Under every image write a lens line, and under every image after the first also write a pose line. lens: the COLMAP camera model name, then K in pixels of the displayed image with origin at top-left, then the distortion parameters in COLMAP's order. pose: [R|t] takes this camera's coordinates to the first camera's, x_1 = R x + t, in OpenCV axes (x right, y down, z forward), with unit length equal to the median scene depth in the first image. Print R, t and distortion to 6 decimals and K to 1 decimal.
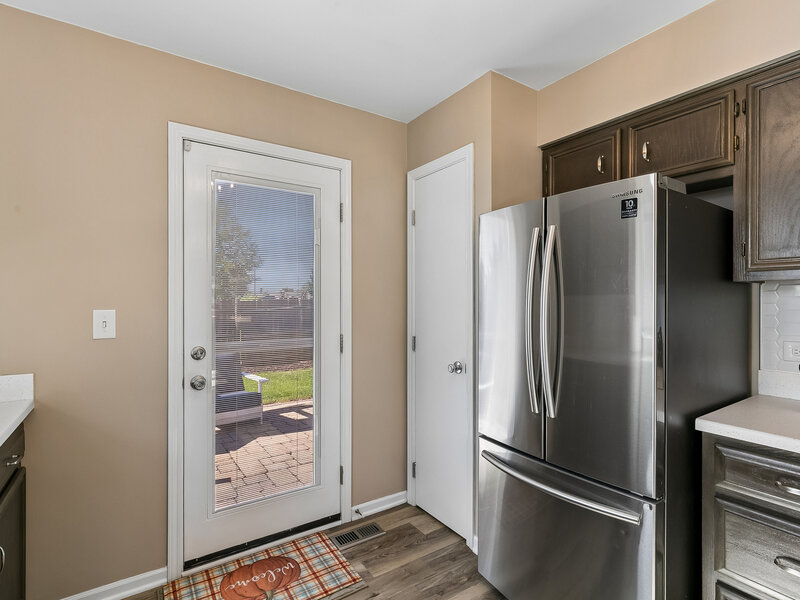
lens RADIAL K [[401.3, 0, 397.1], [0, 401.3, 298.3], [0, 0, 1]] dist [0.000831, -0.001769]
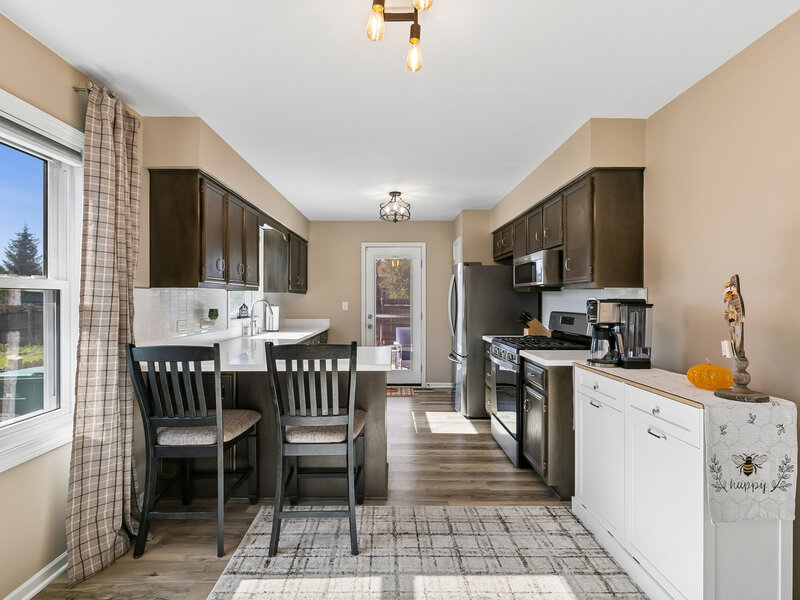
lens RADIAL K [[401.3, 0, 397.1], [0, 401.3, 298.3], [0, 0, 1]] dist [0.000831, -0.001769]
pose [[0.840395, -0.004501, -0.541956, 1.291116], [0.002443, 0.999987, -0.004516, 0.013172], [0.541969, 0.002471, 0.840395, -1.407634]]
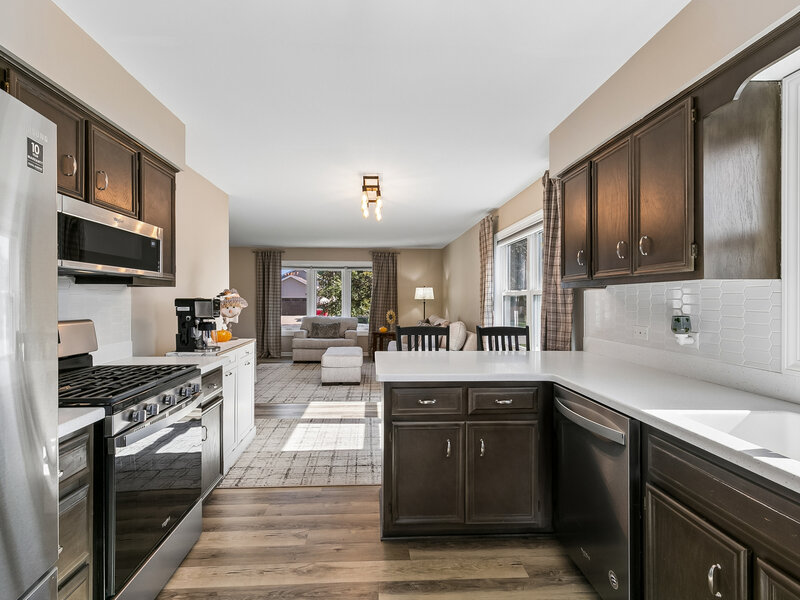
lens RADIAL K [[401.3, 0, 397.1], [0, 401.3, 298.3], [0, 0, 1]] dist [0.000831, -0.001769]
pose [[-0.865933, -0.005771, 0.500127, -0.185347], [-0.006660, 0.999978, 0.000009, 0.006703], [-0.500116, -0.003323, -0.865952, 0.838302]]
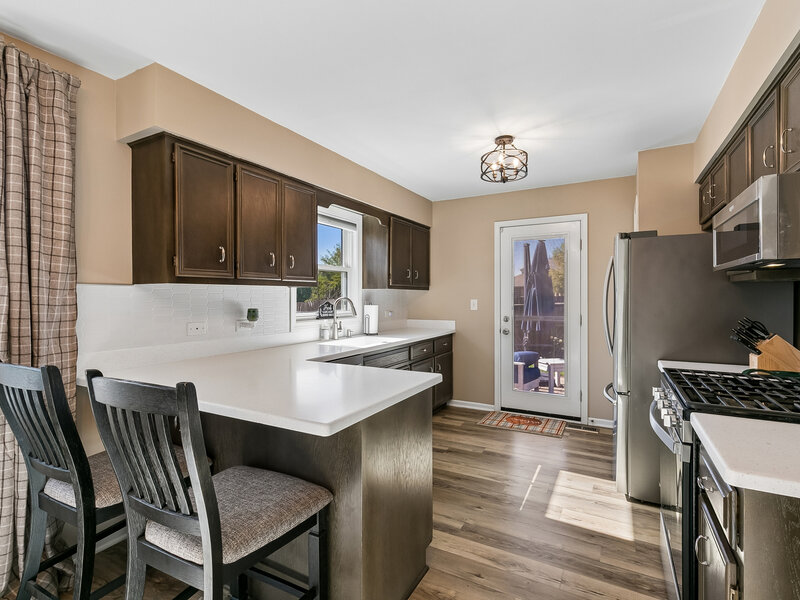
lens RADIAL K [[401.3, 0, 397.1], [0, 401.3, 298.3], [0, 0, 1]] dist [0.000831, -0.001769]
pose [[0.462918, -0.000982, -0.886400, 1.219459], [0.005431, 0.999984, 0.001728, 0.010789], [0.886384, -0.005614, 0.462916, -0.600950]]
